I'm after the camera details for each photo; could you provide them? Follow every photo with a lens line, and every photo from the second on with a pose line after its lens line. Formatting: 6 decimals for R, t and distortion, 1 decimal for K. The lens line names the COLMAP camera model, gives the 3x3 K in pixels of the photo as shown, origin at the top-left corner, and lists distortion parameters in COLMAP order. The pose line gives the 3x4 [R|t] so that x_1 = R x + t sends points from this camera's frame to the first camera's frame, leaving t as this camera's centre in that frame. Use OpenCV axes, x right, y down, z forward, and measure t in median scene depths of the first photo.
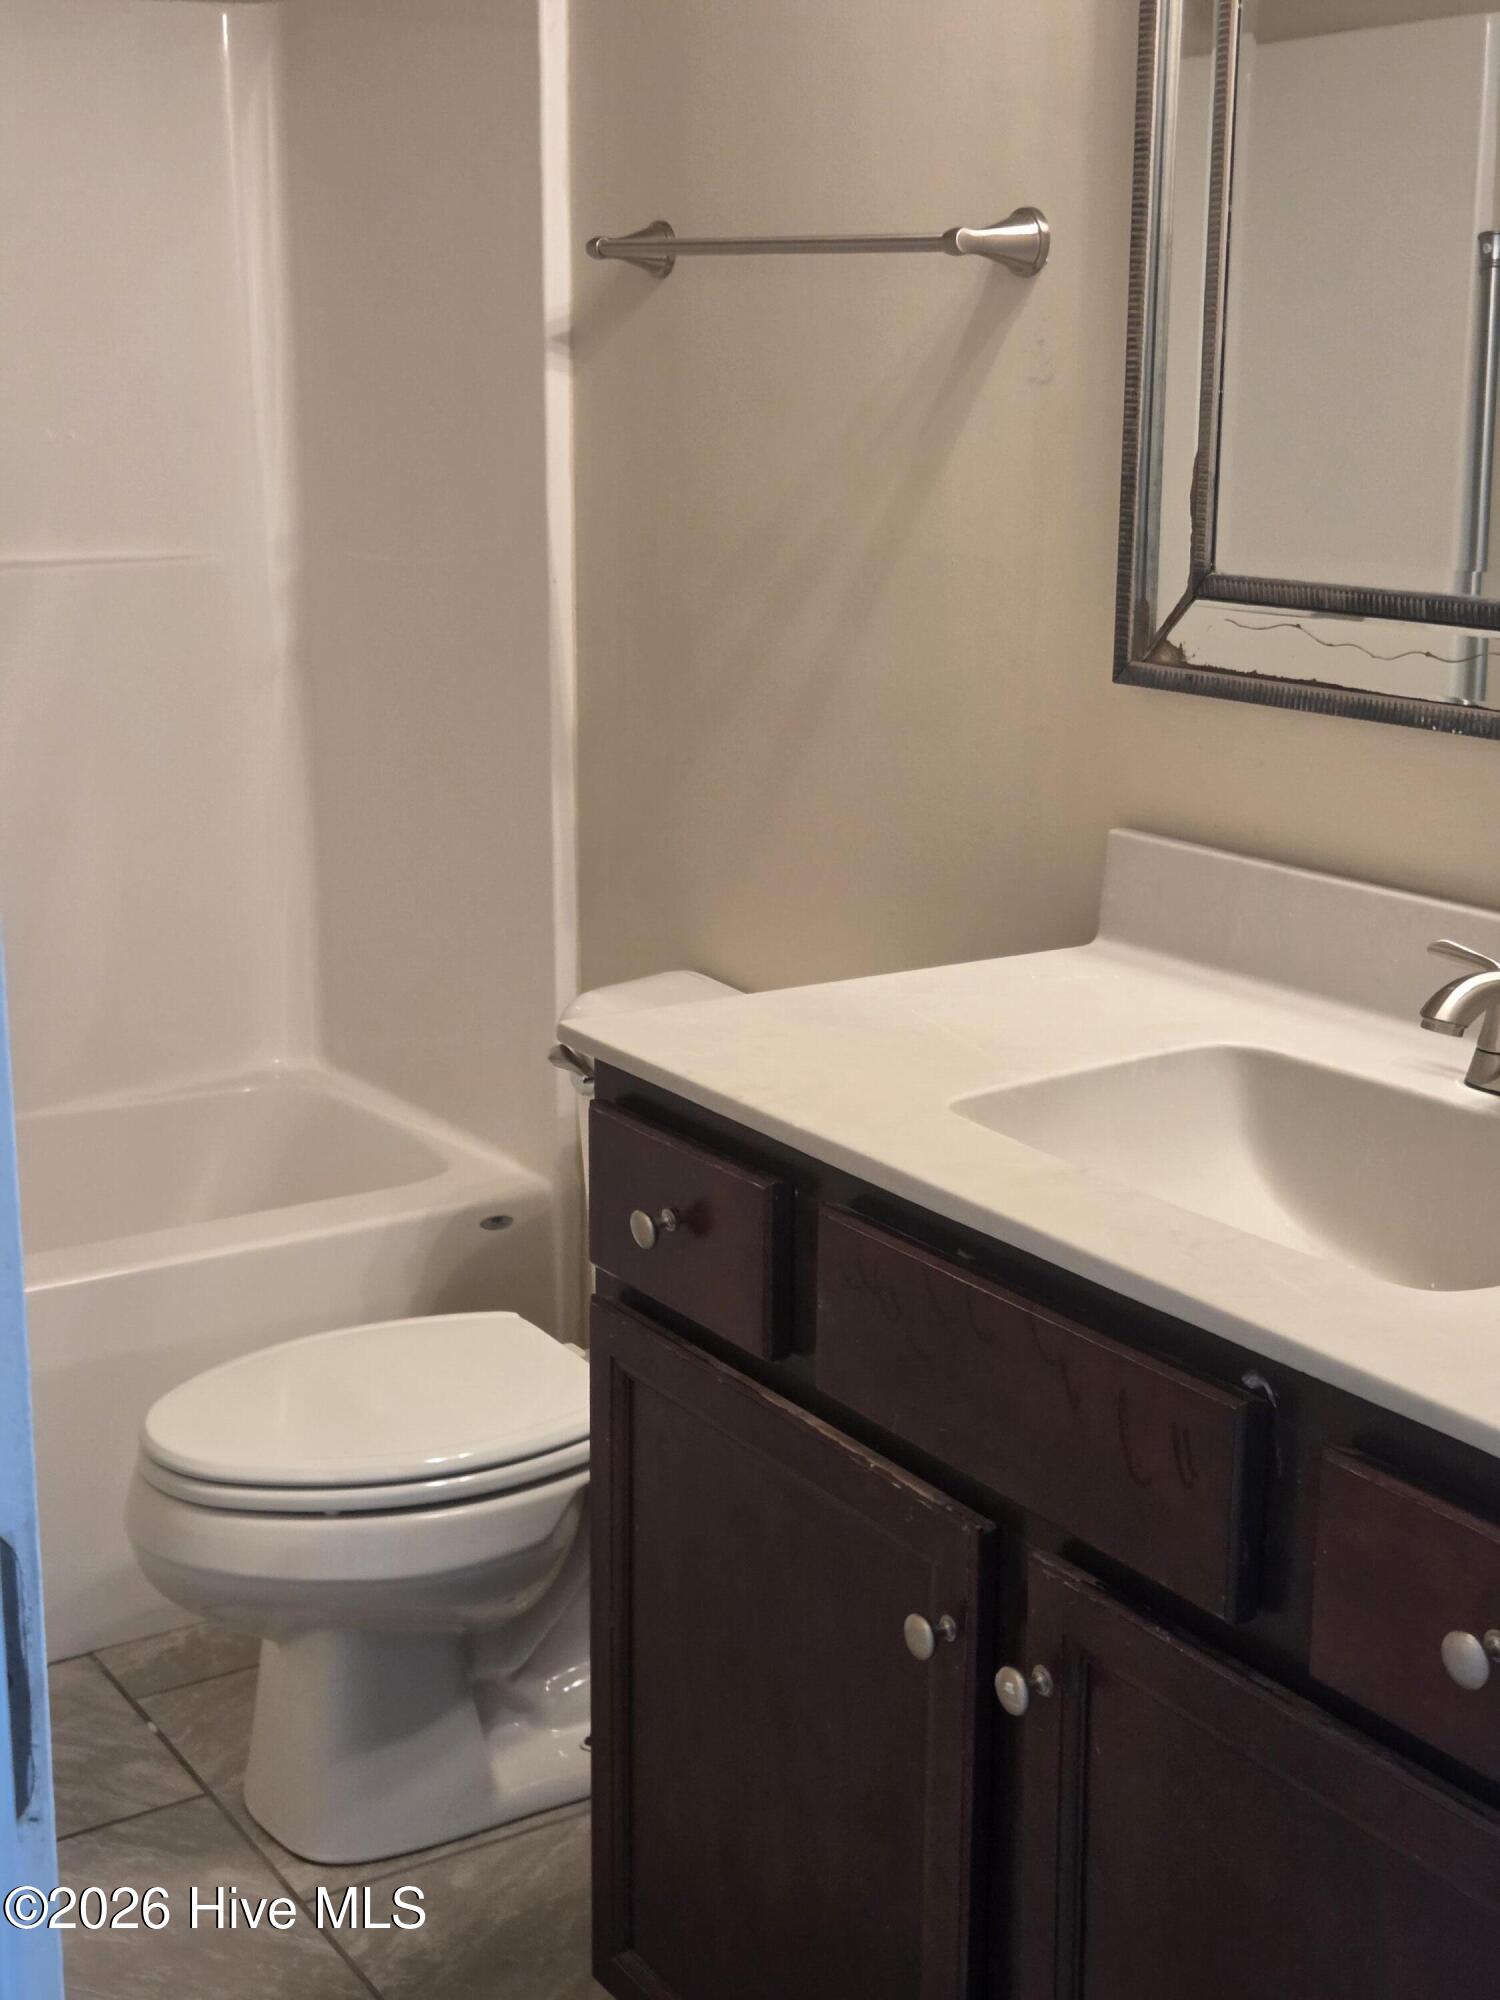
lens RADIAL K [[2696.6, 0, 750.0], [0, 2696.6, 1000.0], [0, 0, 1]] dist [0.032222, 0.007921]
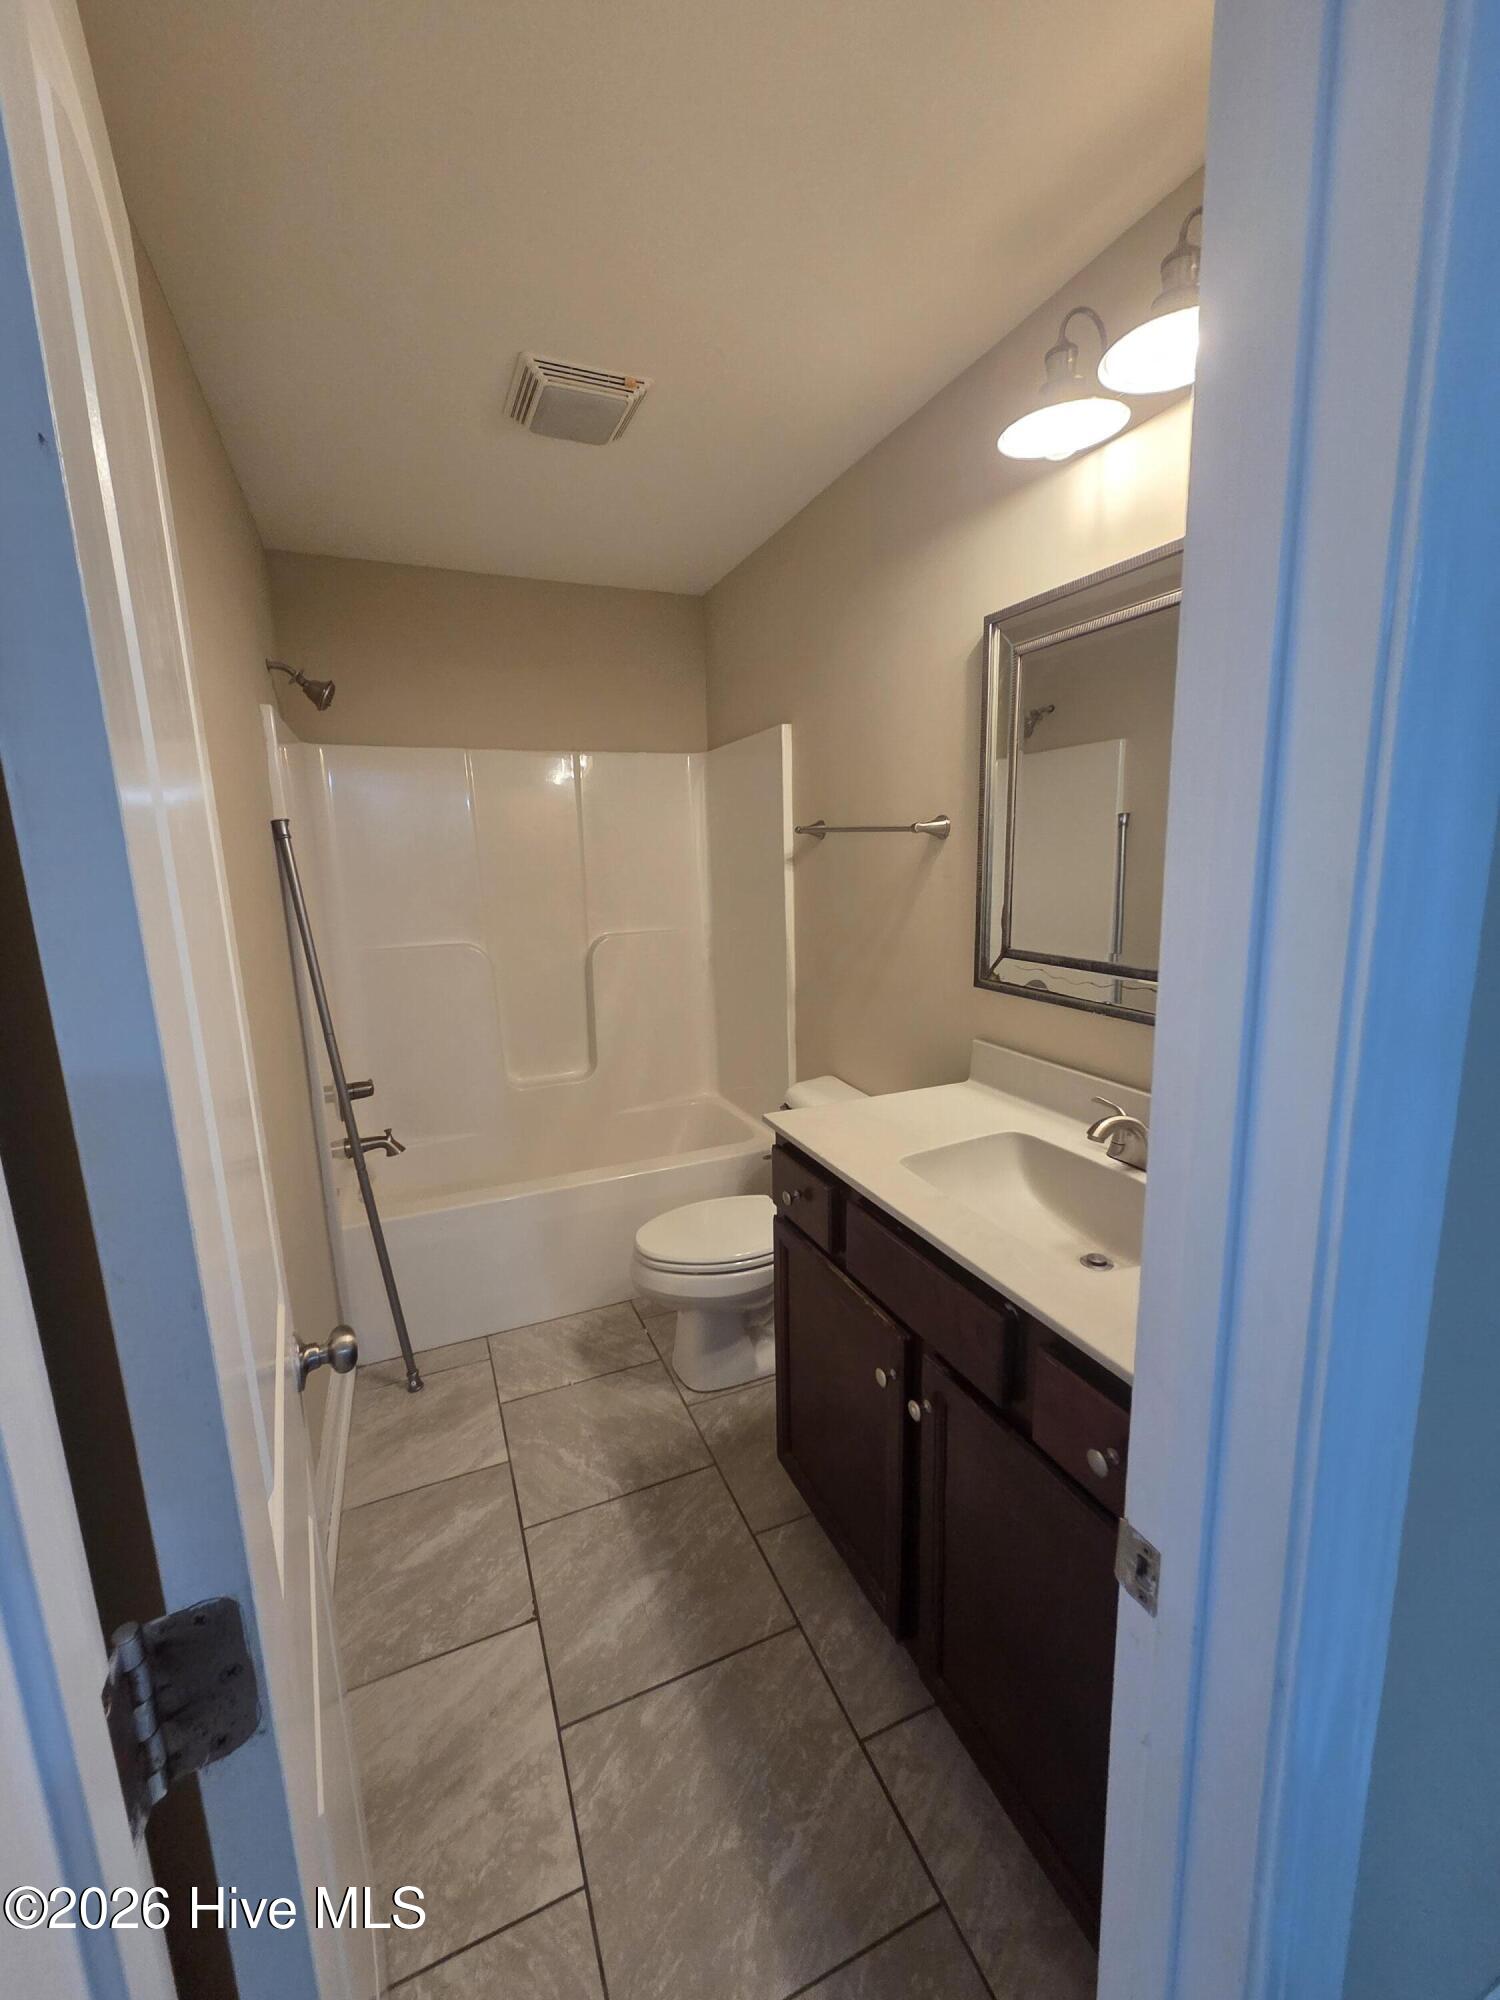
lens RADIAL K [[779.2, 0, 795.0], [0, 779.2, 995.7], [0, 0, 1]] dist [0.002236, 0.000162]
pose [[0.989802, 0.005868, -0.142331, 0.069695], [-0.011705, 0.999123, -0.040212, -0.076616], [0.141970, 0.041468, 0.989002, 0.203784]]
